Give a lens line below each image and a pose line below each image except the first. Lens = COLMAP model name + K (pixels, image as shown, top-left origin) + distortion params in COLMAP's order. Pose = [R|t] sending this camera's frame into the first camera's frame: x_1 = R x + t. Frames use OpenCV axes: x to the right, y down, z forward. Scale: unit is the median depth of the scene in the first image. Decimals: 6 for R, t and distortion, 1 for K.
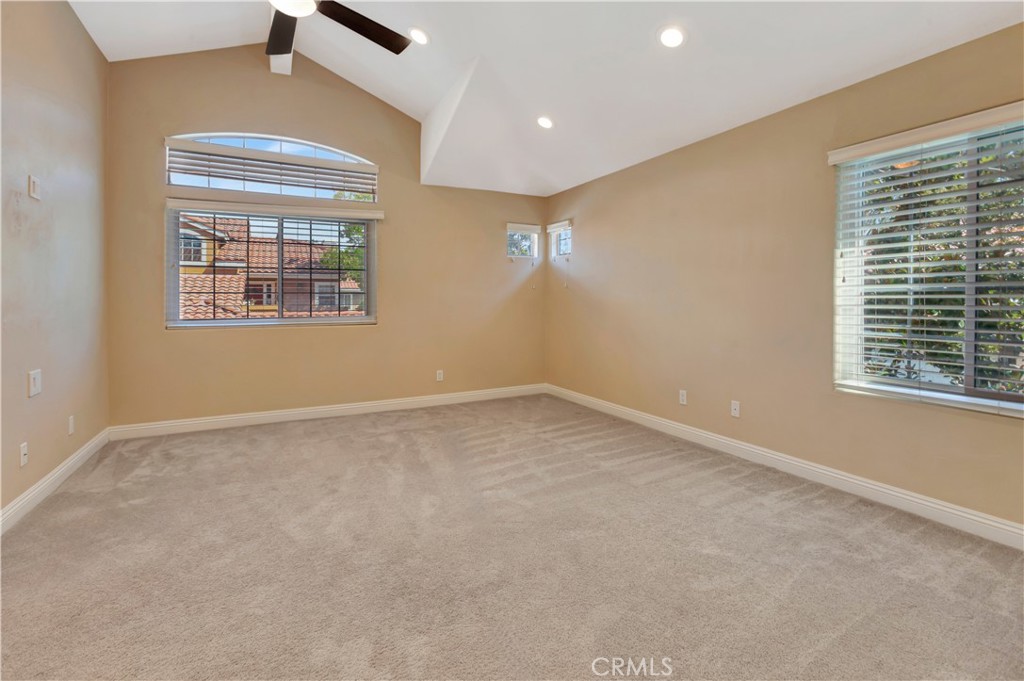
lens RADIAL K [[471.4, 0, 514.2], [0, 471.4, 305.7], [0, 0, 1]] dist [-0.000738, 0.000211]
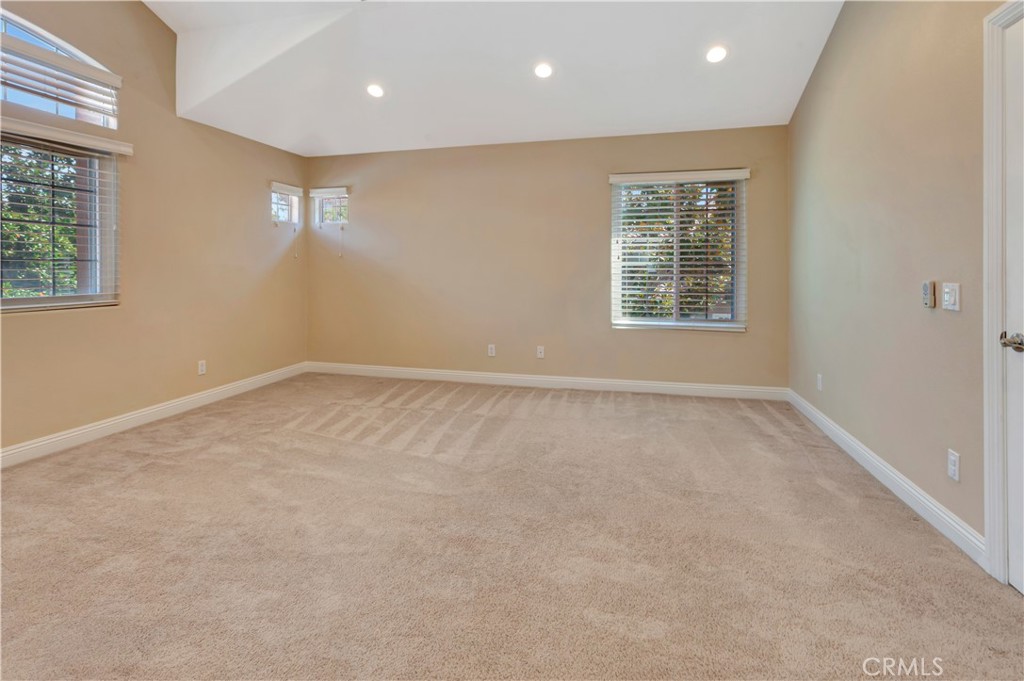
lens RADIAL K [[481.2, 0, 509.0], [0, 481.2, 275.5], [0, 0, 1]] dist [-0.001215, 0.008411]
pose [[0.683559, -0.008433, 0.729846, -0.403562], [0.007330, 0.999962, 0.004688, -0.003715], [-0.729858, 0.002146, 0.683595, 0.089812]]
